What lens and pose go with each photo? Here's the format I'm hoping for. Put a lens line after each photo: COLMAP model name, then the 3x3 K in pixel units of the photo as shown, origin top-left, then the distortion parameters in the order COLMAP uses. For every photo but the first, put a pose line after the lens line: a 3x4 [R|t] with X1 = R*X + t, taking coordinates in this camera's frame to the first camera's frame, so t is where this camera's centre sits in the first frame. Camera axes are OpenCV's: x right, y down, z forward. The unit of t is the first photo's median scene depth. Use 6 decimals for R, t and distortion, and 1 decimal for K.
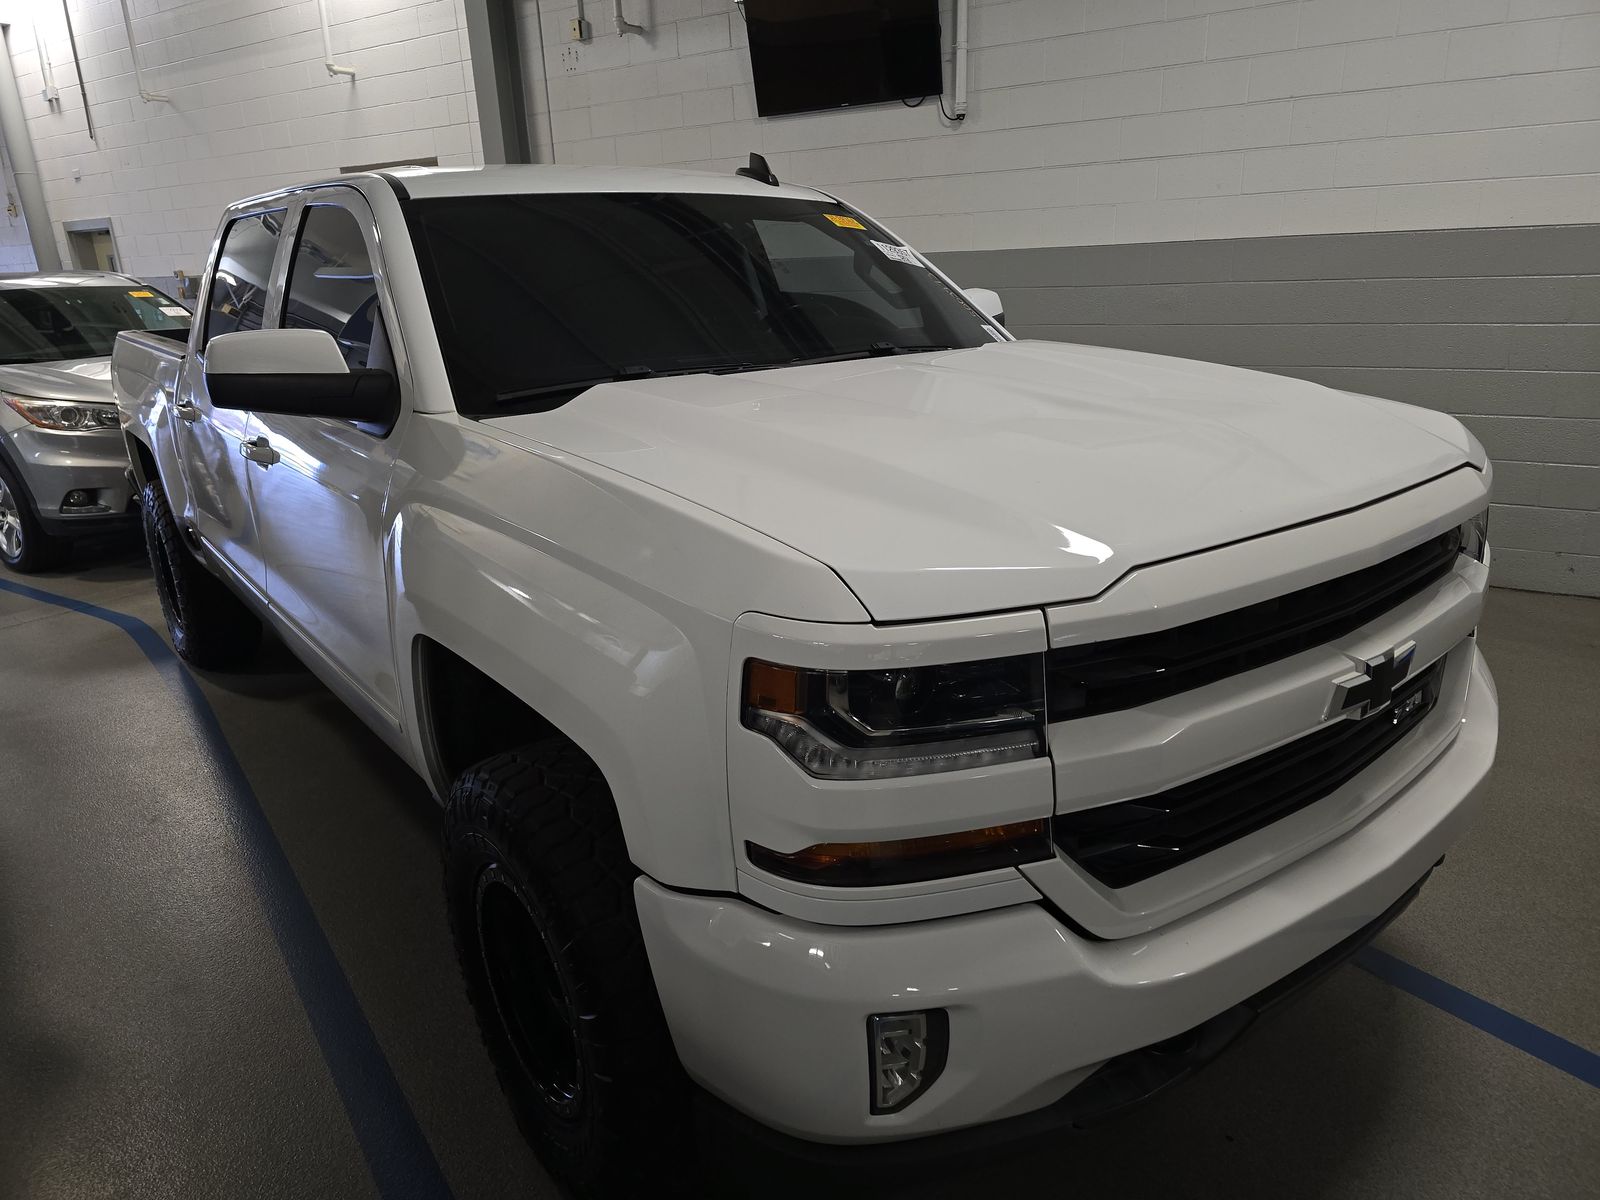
lens RADIAL K [[1071.1, 0, 800.0], [0, 1071.1, 600.0], [0, 0, 1]] dist [0.051465, -0.038604]
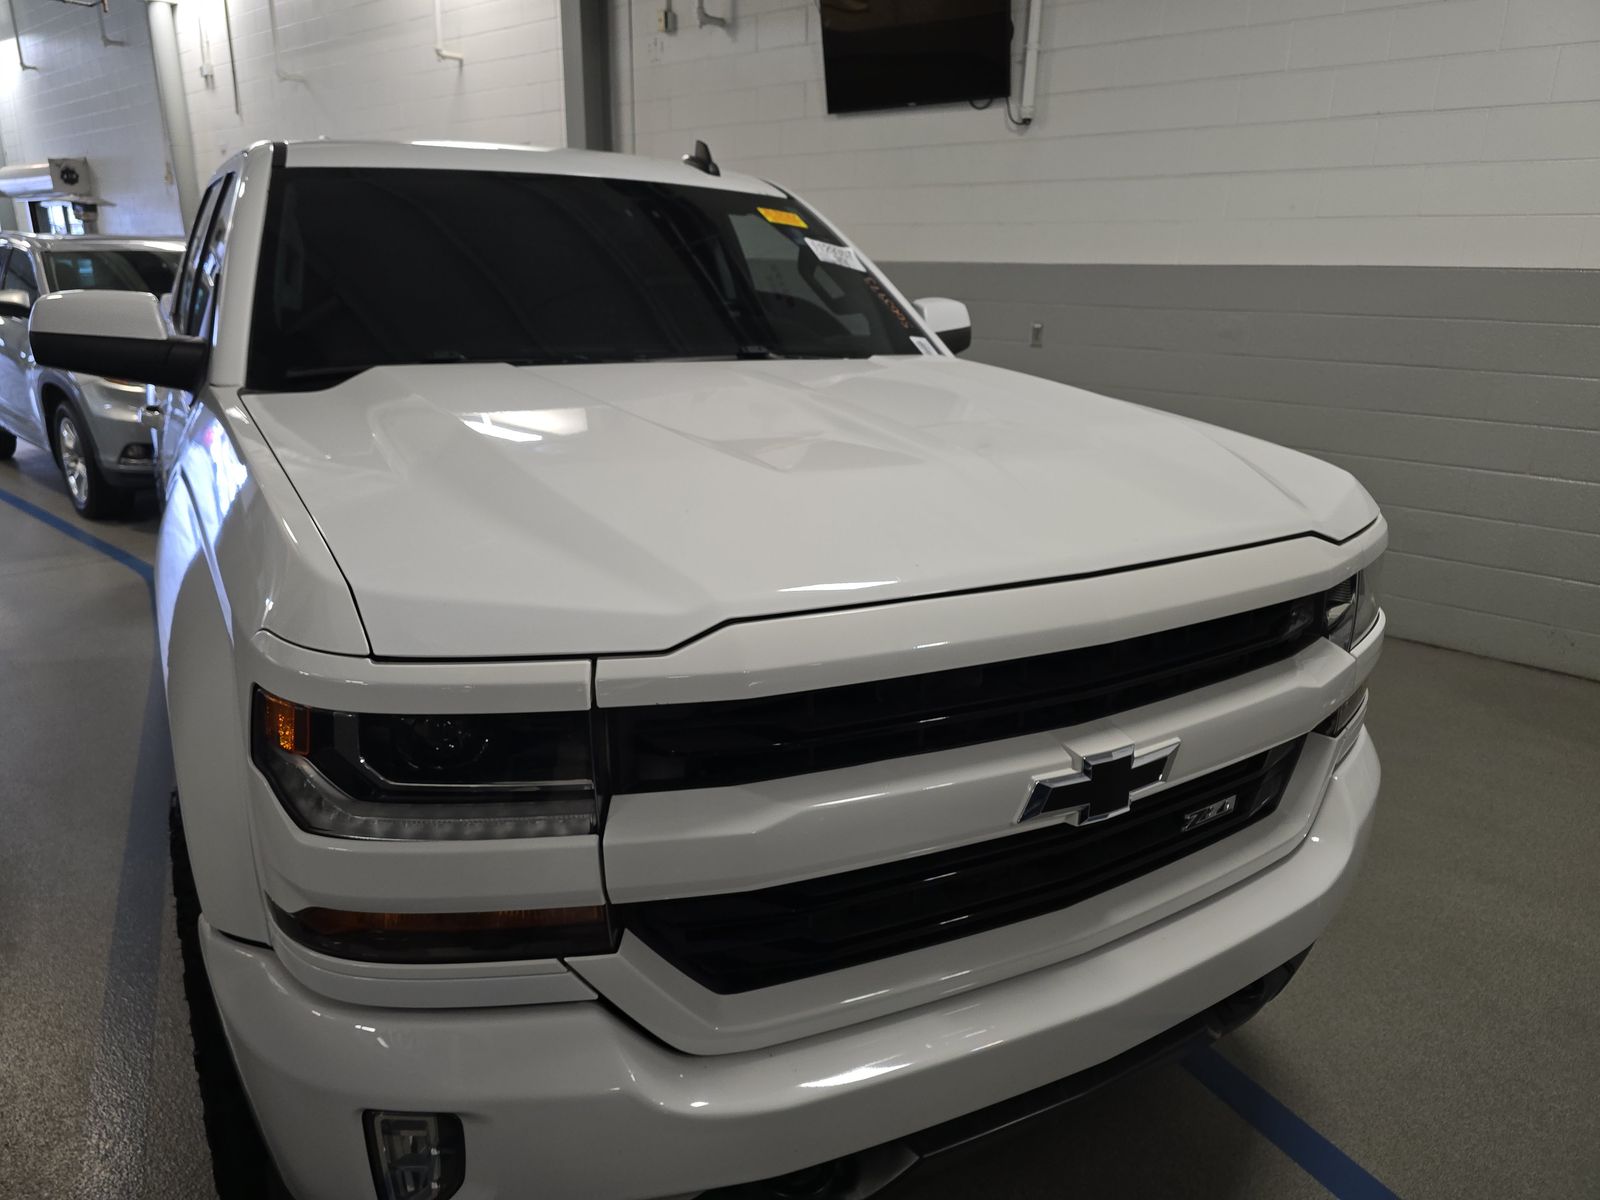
lens RADIAL K [[1078.3, 0, 800.0], [0, 1078.3, 600.0], [0, 0, 1]] dist [0.047683, -0.041816]
pose [[0.988615, 0.093140, -0.118176, 0.185662], [-0.093874, 0.995584, -0.000650, -0.020413], [0.117594, 0.011736, 0.992992, 0.068316]]
